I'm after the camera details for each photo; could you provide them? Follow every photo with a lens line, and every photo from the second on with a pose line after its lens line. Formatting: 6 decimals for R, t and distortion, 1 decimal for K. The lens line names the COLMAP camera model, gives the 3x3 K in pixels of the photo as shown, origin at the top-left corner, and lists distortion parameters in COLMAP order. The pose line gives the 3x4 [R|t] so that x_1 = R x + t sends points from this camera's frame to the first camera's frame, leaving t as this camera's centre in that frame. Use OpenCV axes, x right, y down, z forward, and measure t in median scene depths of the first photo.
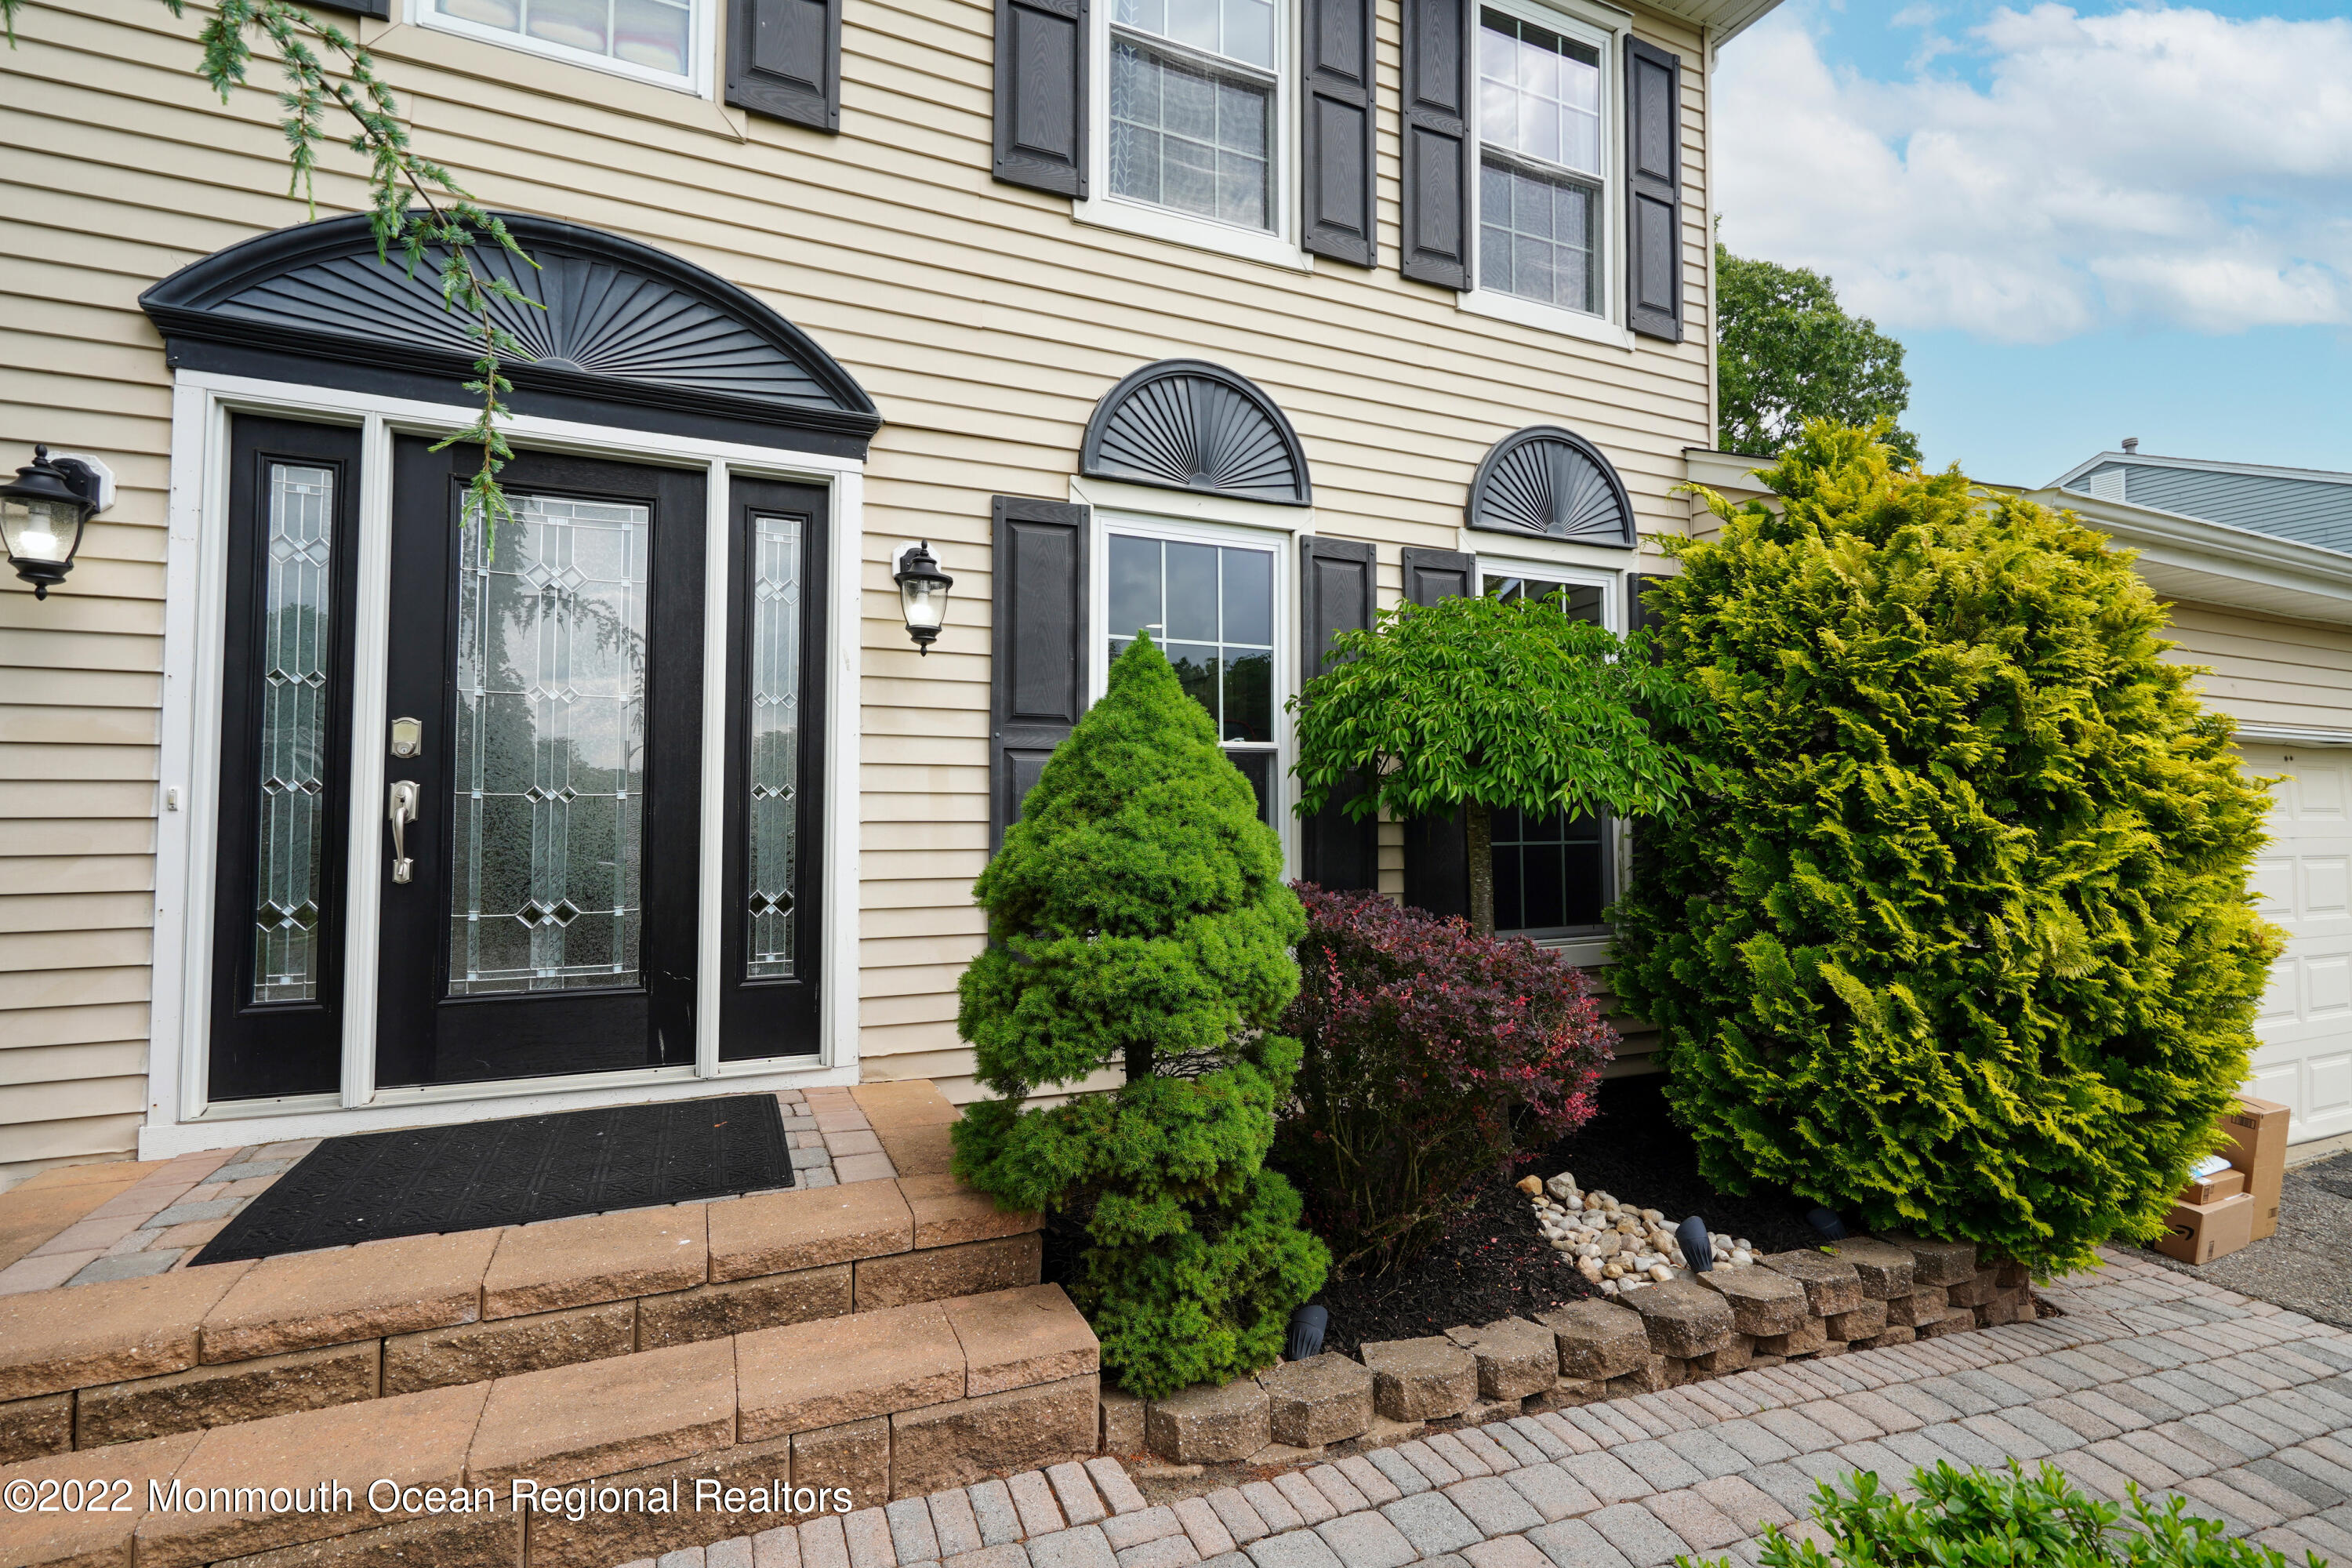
lens RADIAL K [[1072.8, 0, 1196.3], [0, 1072.8, 775.5], [0, 0, 1]] dist [0.002023, 0.000436]
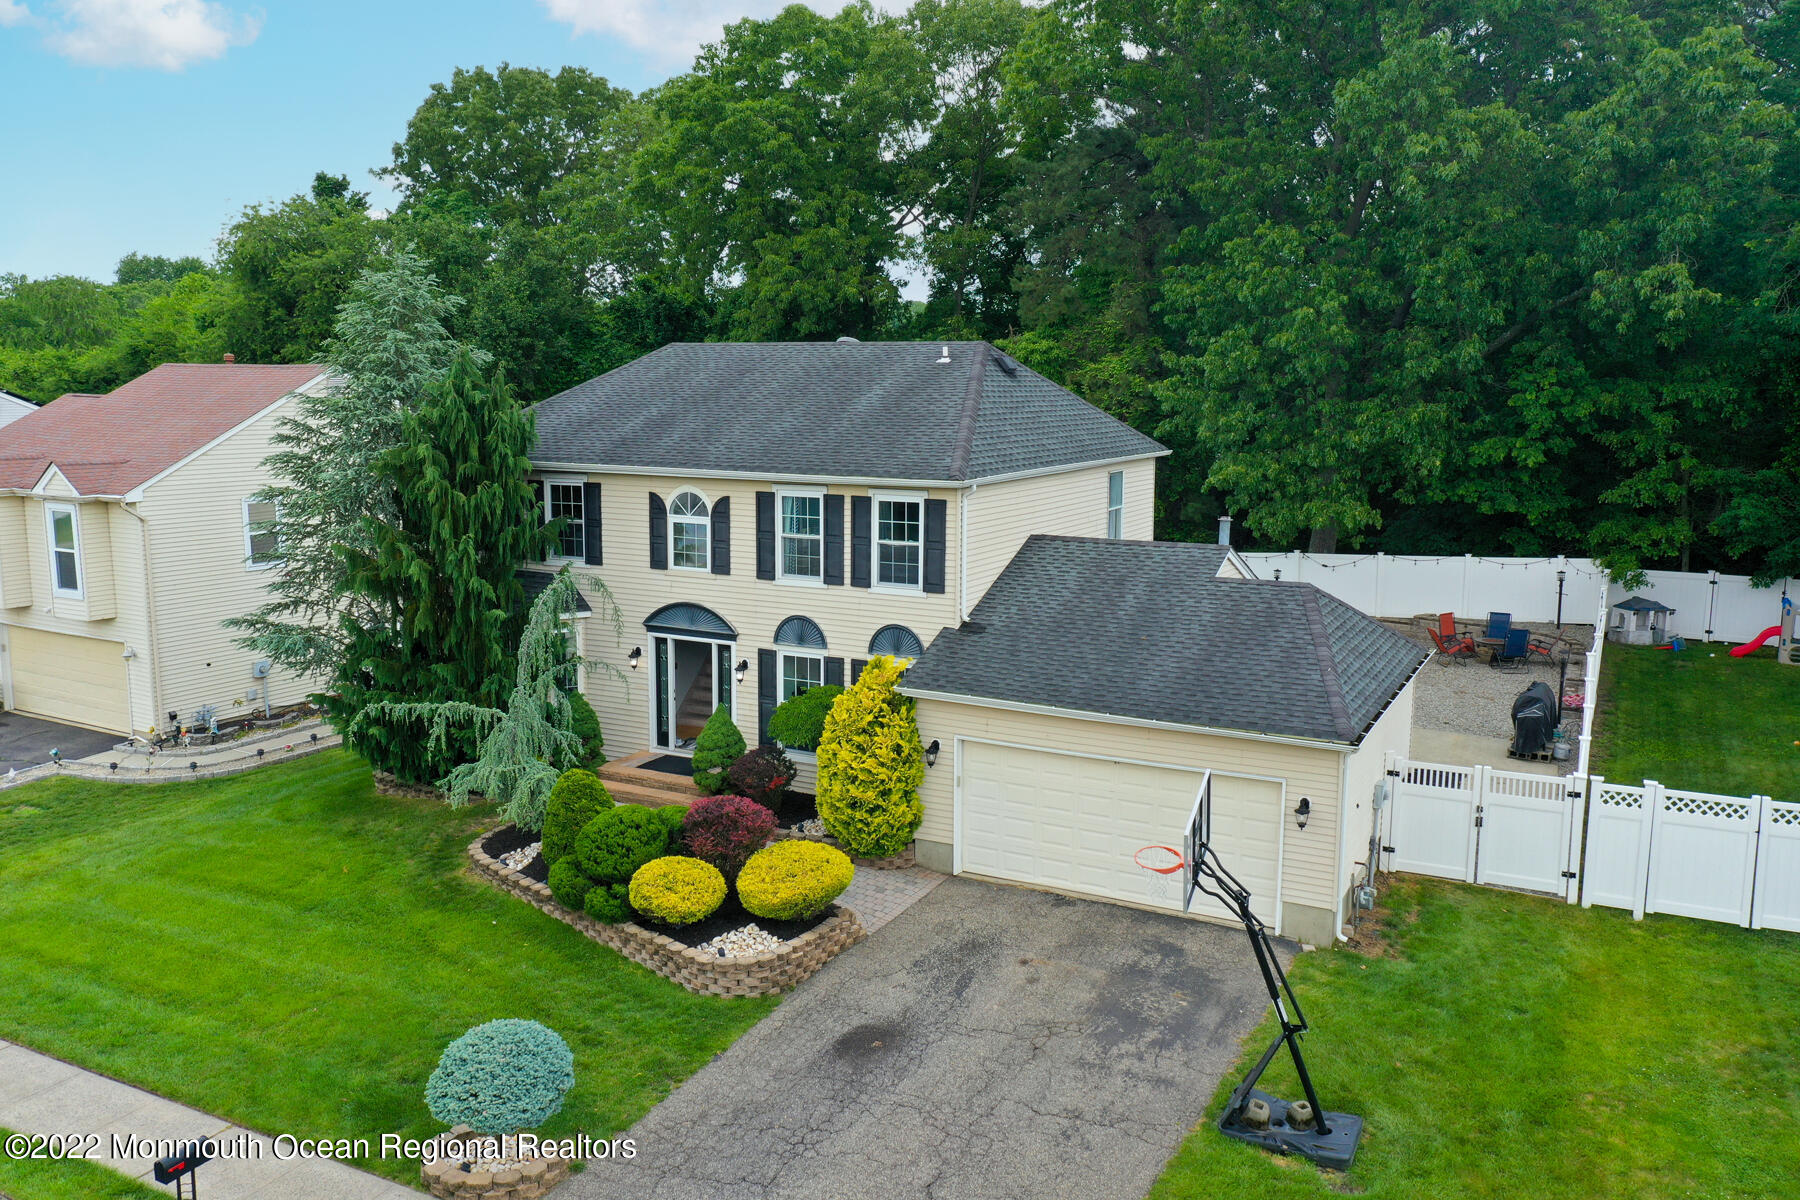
lens RADIAL K [[1425.9, 0, 900.2], [0, 1425.9, 596.4], [0, 0, 1]] dist [0.011499, 0.000270]
pose [[0.616618, 0.115489, -0.778746, 5.283489], [0.014808, 0.987305, 0.158144, -1.542788], [0.787124, -0.109046, 0.607079, -2.367055]]
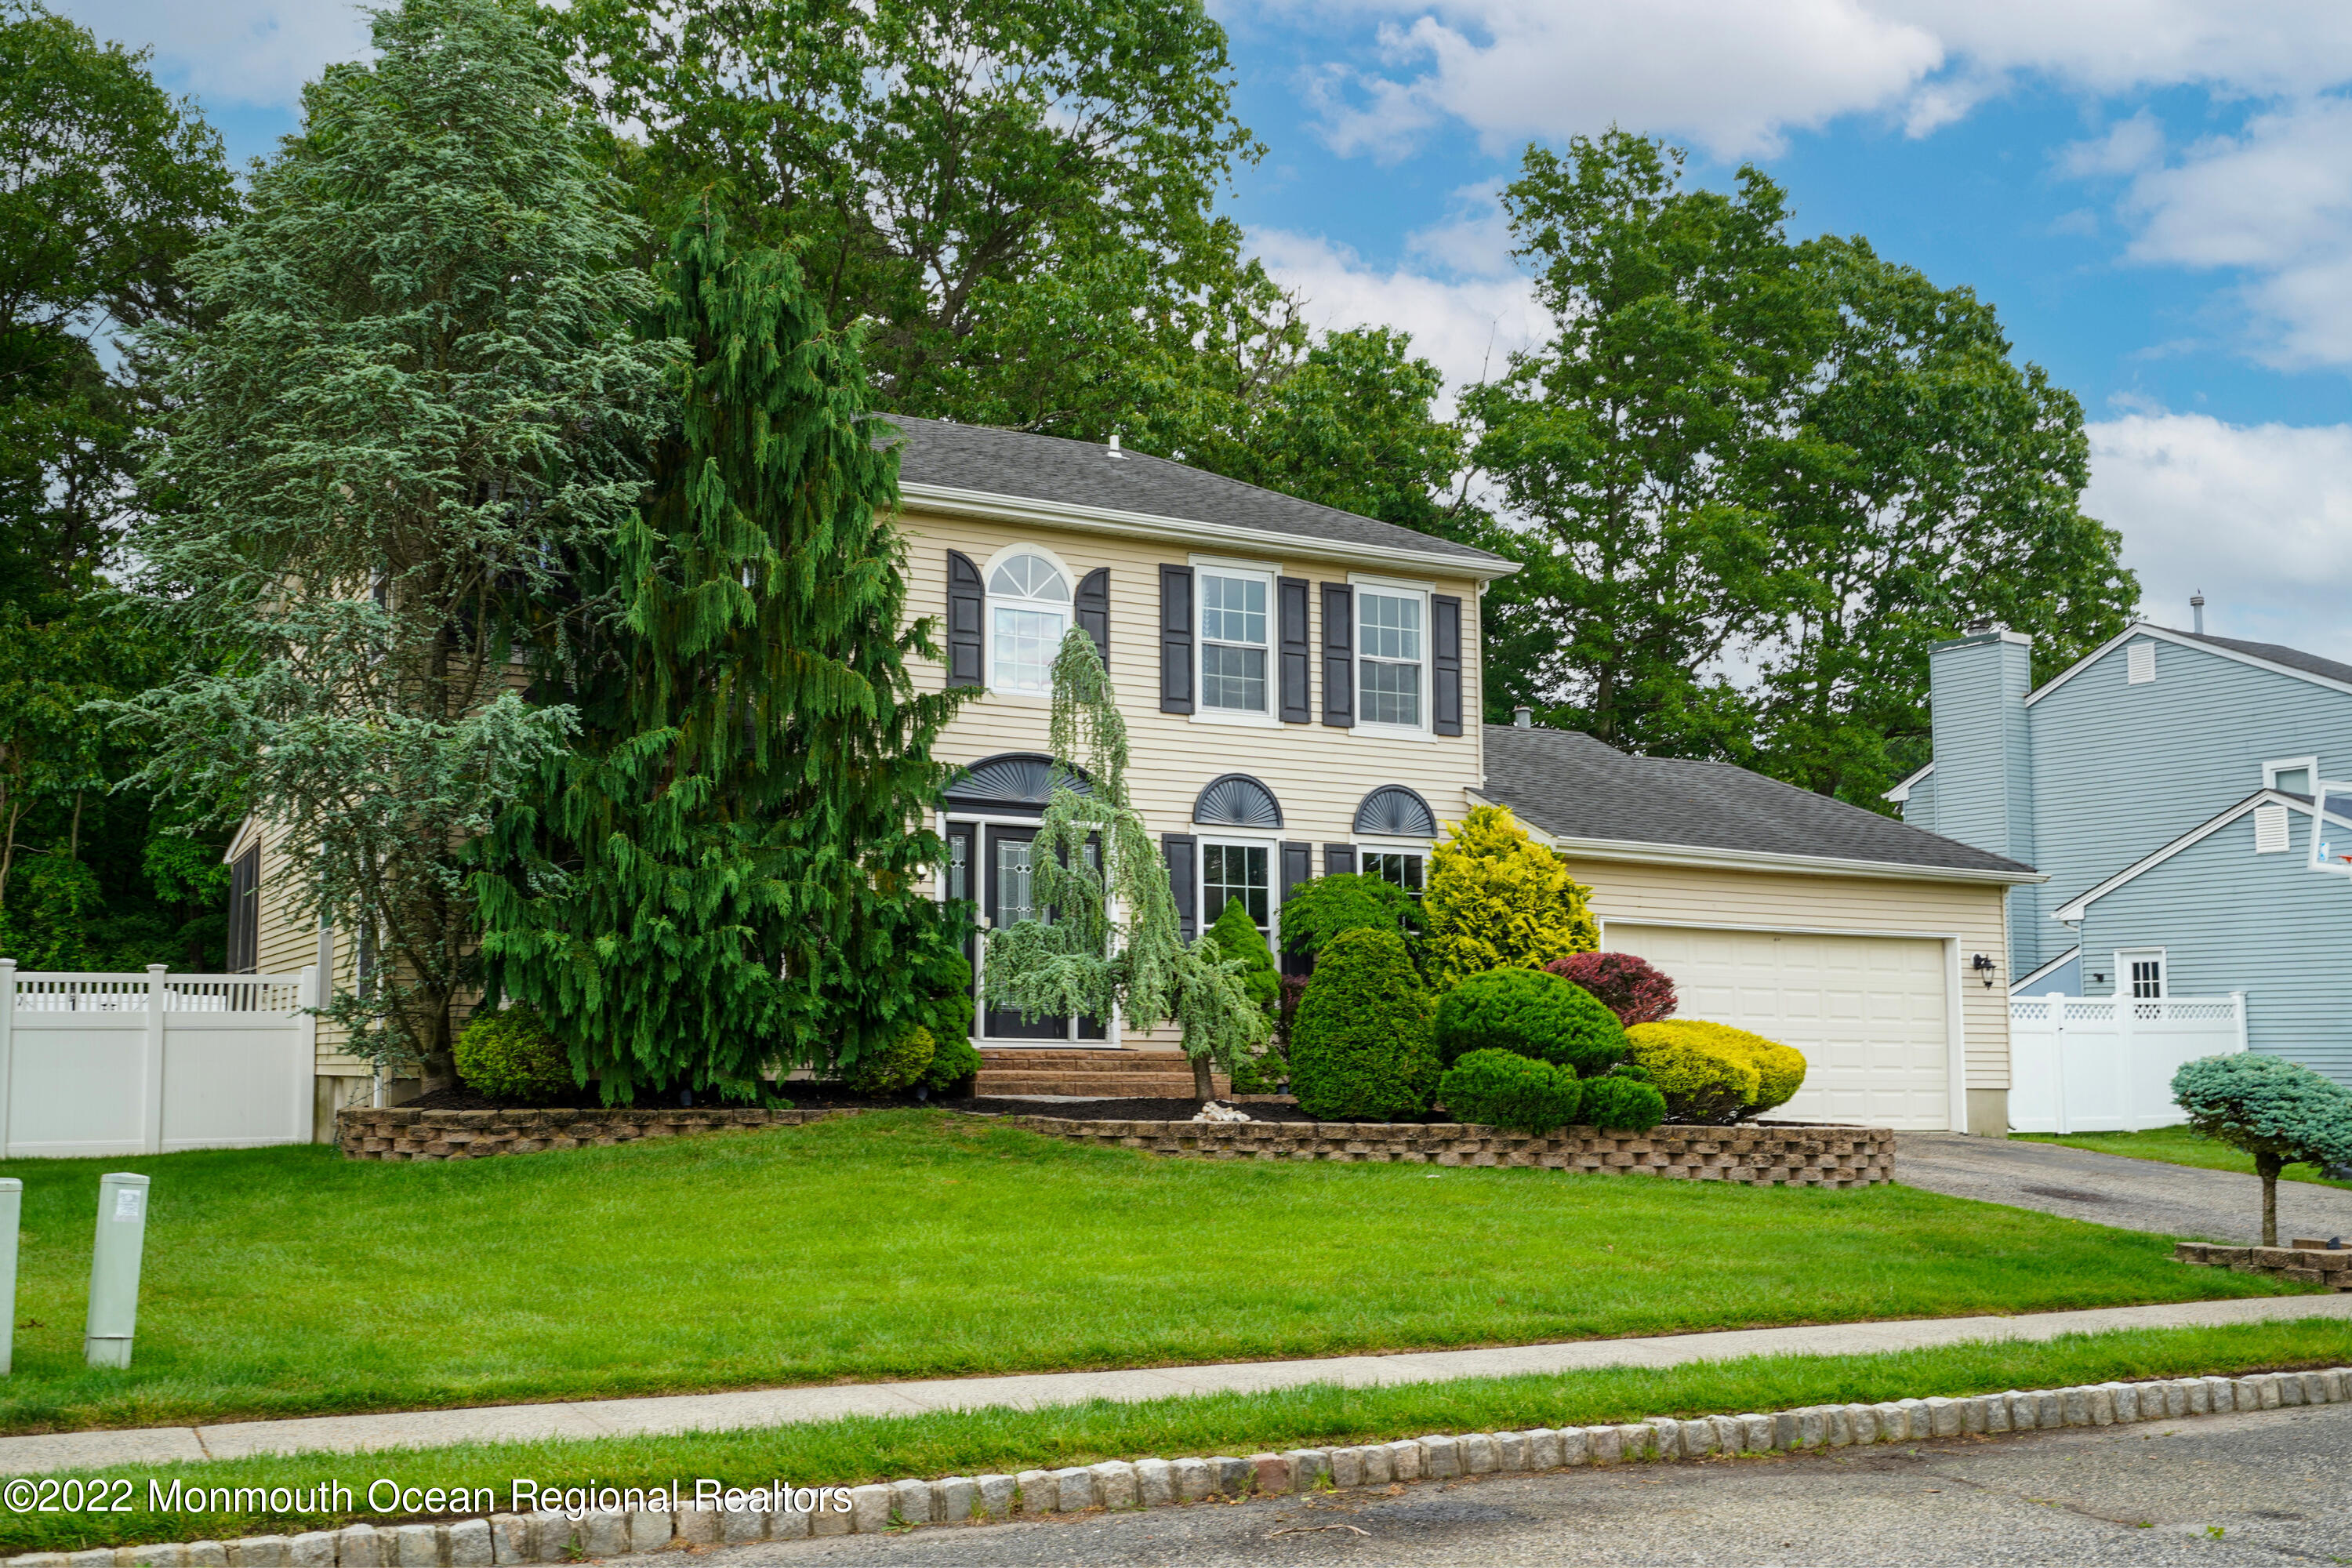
lens RADIAL K [[2349.7, 0, 1174.0], [0, 2349.7, 783.1], [0, 0, 1]] dist [-0.005072, 0.016372]
pose [[0.998584, 0.003147, 0.053100, -0.500561], [0.002652, 0.994062, -0.108787, 0.259498], [-0.053127, 0.108774, 0.992646, -5.053137]]
